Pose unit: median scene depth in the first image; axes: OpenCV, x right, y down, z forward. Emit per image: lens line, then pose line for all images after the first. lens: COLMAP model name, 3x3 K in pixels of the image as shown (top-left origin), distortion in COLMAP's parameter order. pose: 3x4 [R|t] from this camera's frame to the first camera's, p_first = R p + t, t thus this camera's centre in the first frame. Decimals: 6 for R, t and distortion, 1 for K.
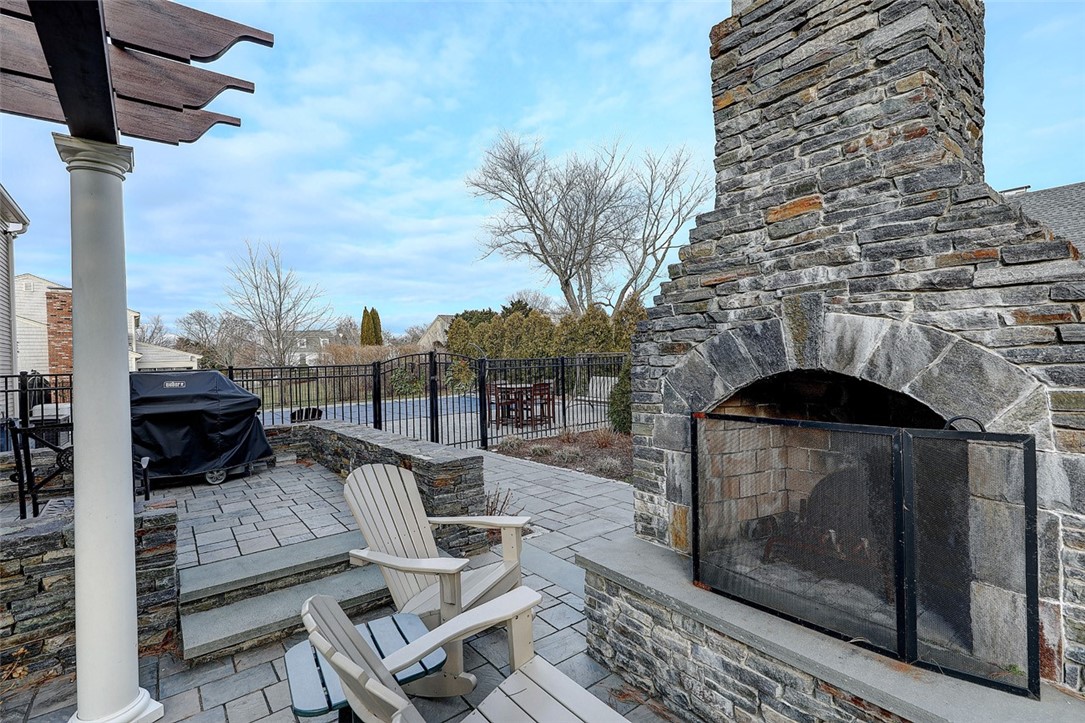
lens RADIAL K [[494.6, 0, 546.7], [0, 494.6, 362.0], [0, 0, 1]] dist [0.008941, -0.000844]
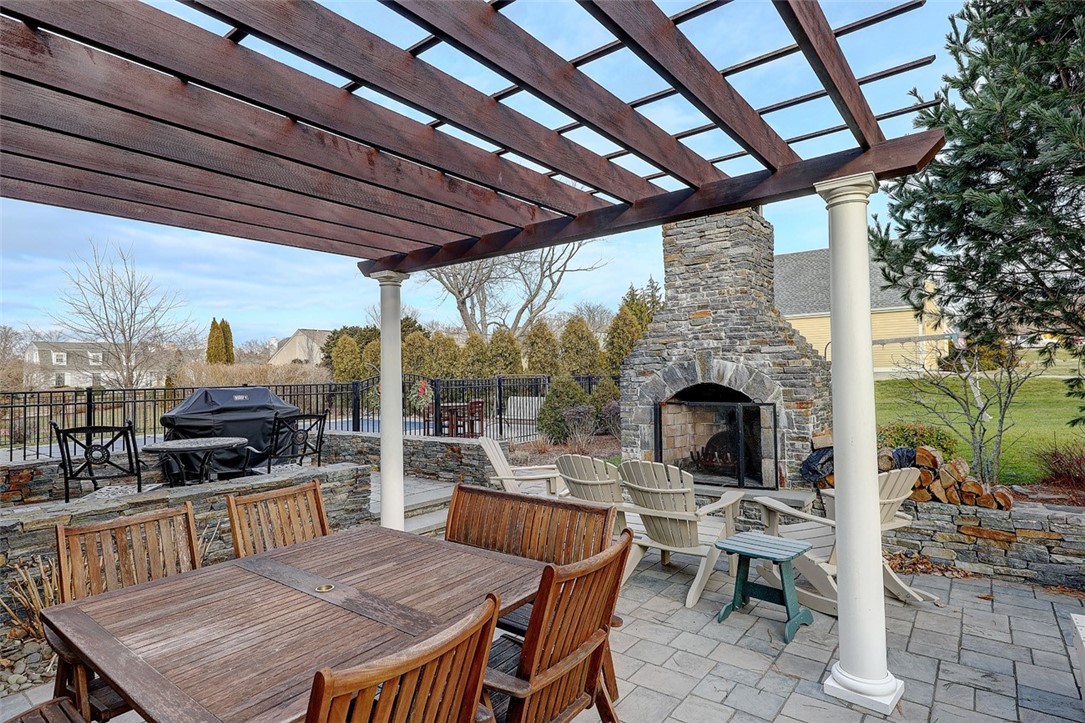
lens RADIAL K [[568.4, 0, 544.3], [0, 568.4, 363.7], [0, 0, 1]] dist [0.002536, 0.000316]
pose [[0.971611, 0.012007, 0.236281, -0.679415], [-0.003252, 0.999295, -0.037407, 0.021883], [-0.236563, 0.035577, 0.970965, -1.138758]]
